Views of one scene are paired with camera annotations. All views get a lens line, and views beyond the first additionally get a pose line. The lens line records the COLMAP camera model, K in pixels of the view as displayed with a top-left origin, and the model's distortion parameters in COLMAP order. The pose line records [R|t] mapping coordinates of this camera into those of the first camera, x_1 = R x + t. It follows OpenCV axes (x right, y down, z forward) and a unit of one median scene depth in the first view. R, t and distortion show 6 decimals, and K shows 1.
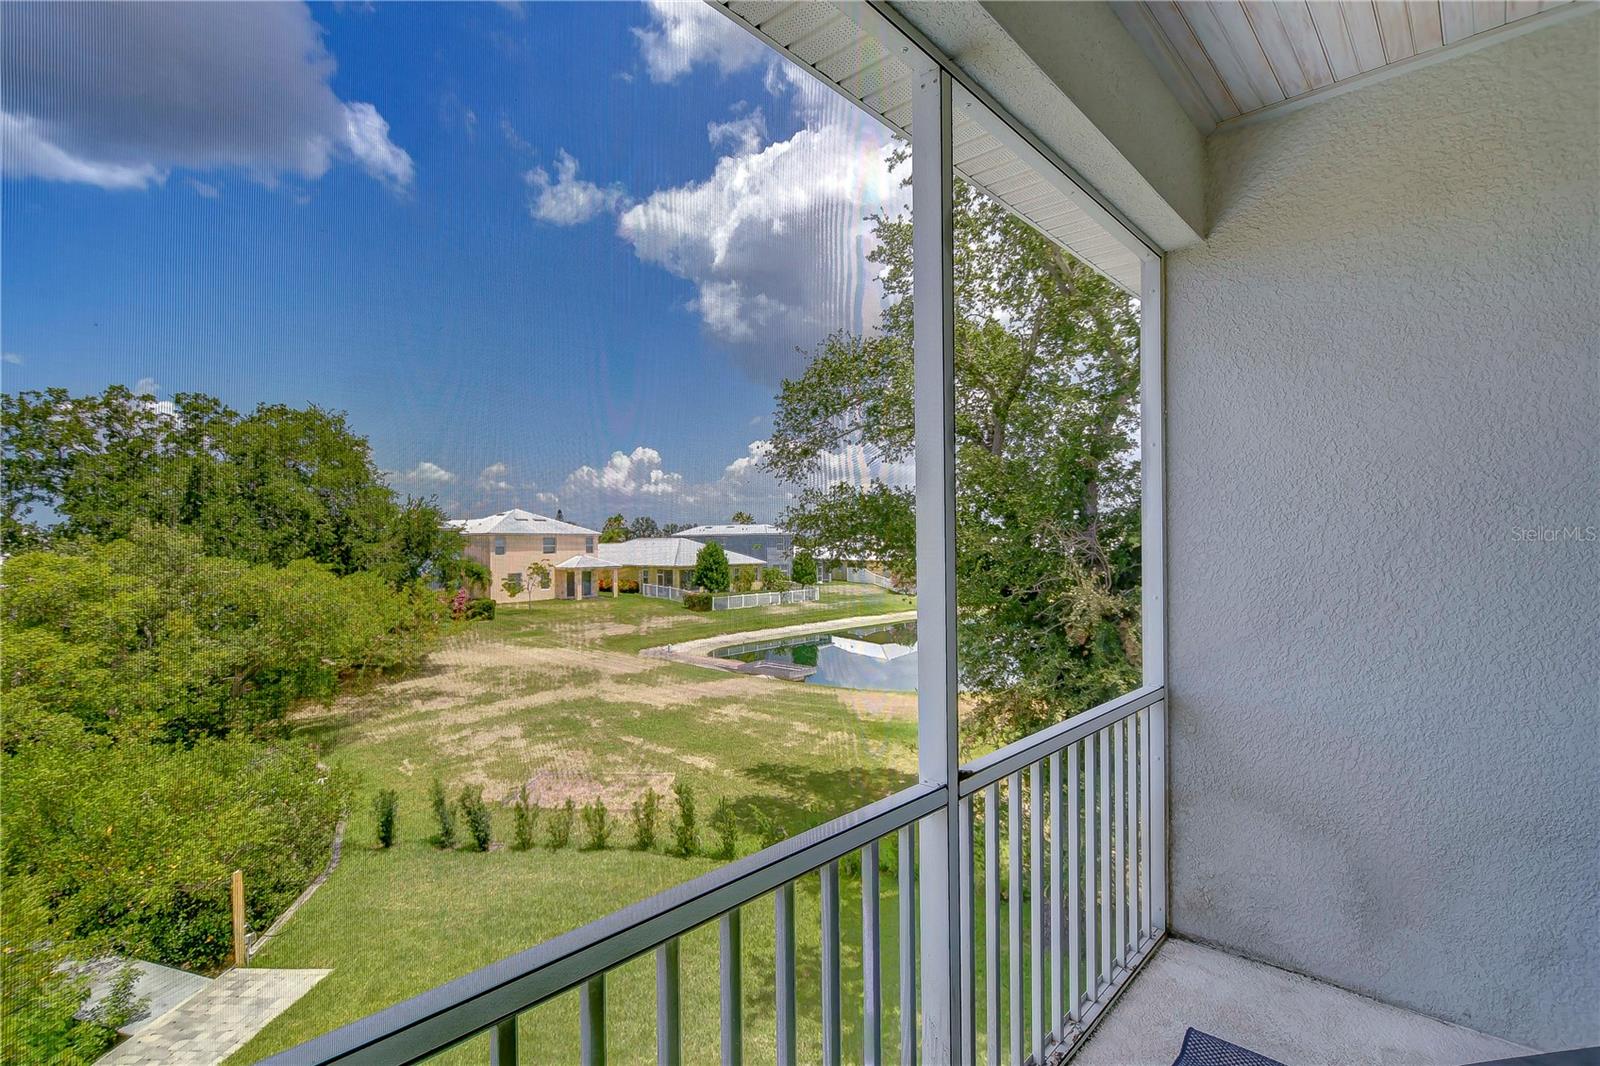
lens RADIAL K [[750.0, 0, 803.4], [0, 750.0, 546.7], [0, 0, 1]] dist [-0.005003, -0.002516]
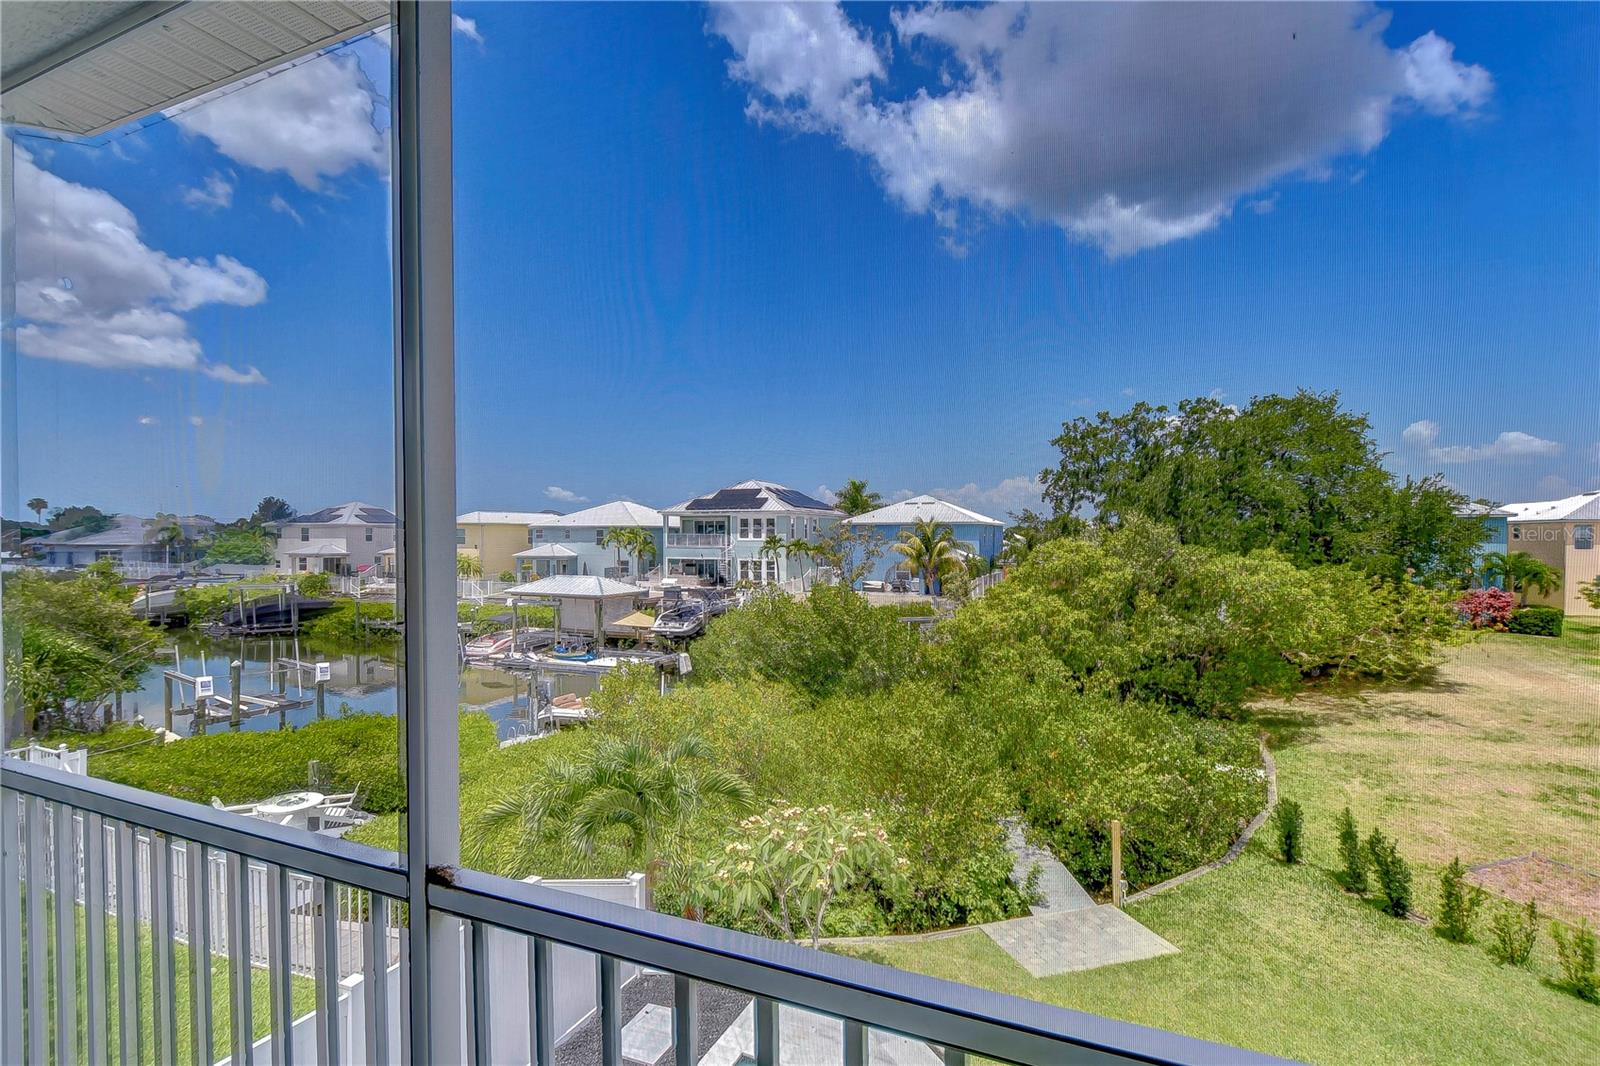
lens RADIAL K [[750.0, 0, 806.0], [0, 750.0, 540.2], [0, 0, 1]] dist [-0.005003, -0.002516]
pose [[0.318968, 0.015010, -0.947647, 0.087001], [-0.009372, 0.999876, 0.012683, -0.001279], [0.947719, 0.004836, 0.319069, 0.099497]]
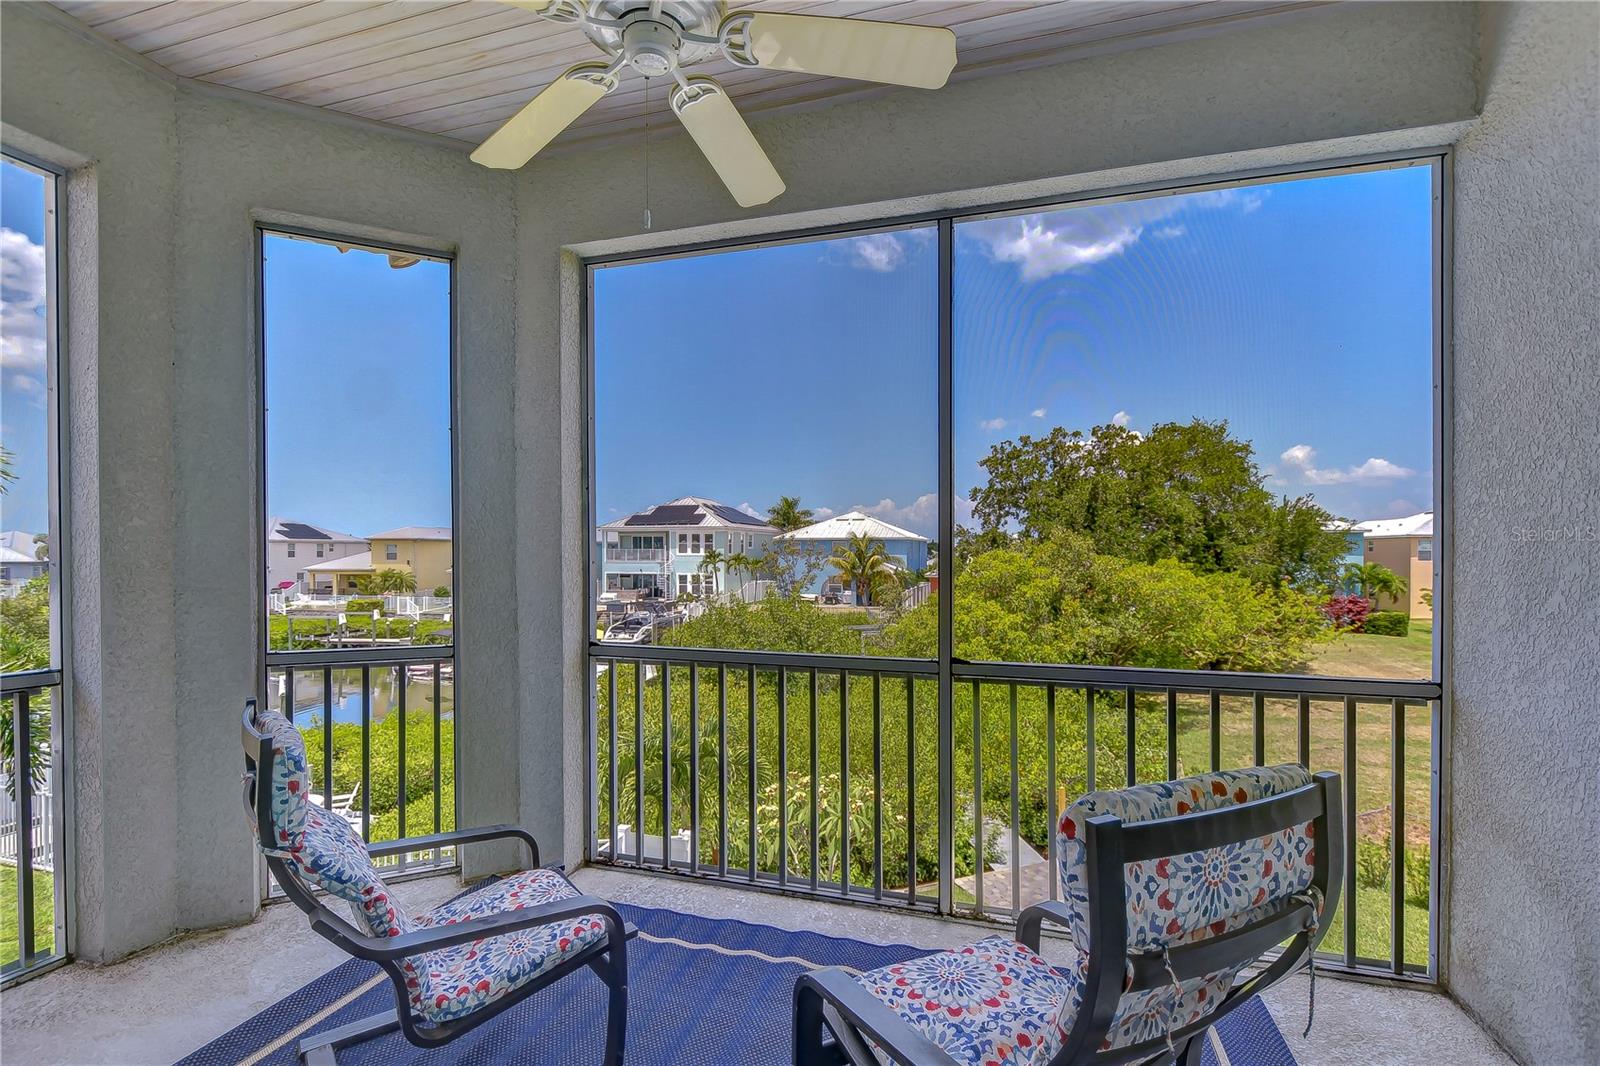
lens RADIAL K [[750.0, 0, 795.9], [0, 750.0, 558.7], [0, 0, 1]] dist [-0.005003, -0.002516]
pose [[0.417933, 0.014923, -0.908355, 0.134532], [-0.007402, 0.999888, 0.013021, 0.006668], [0.908448, 0.001282, 0.417997, 0.003901]]
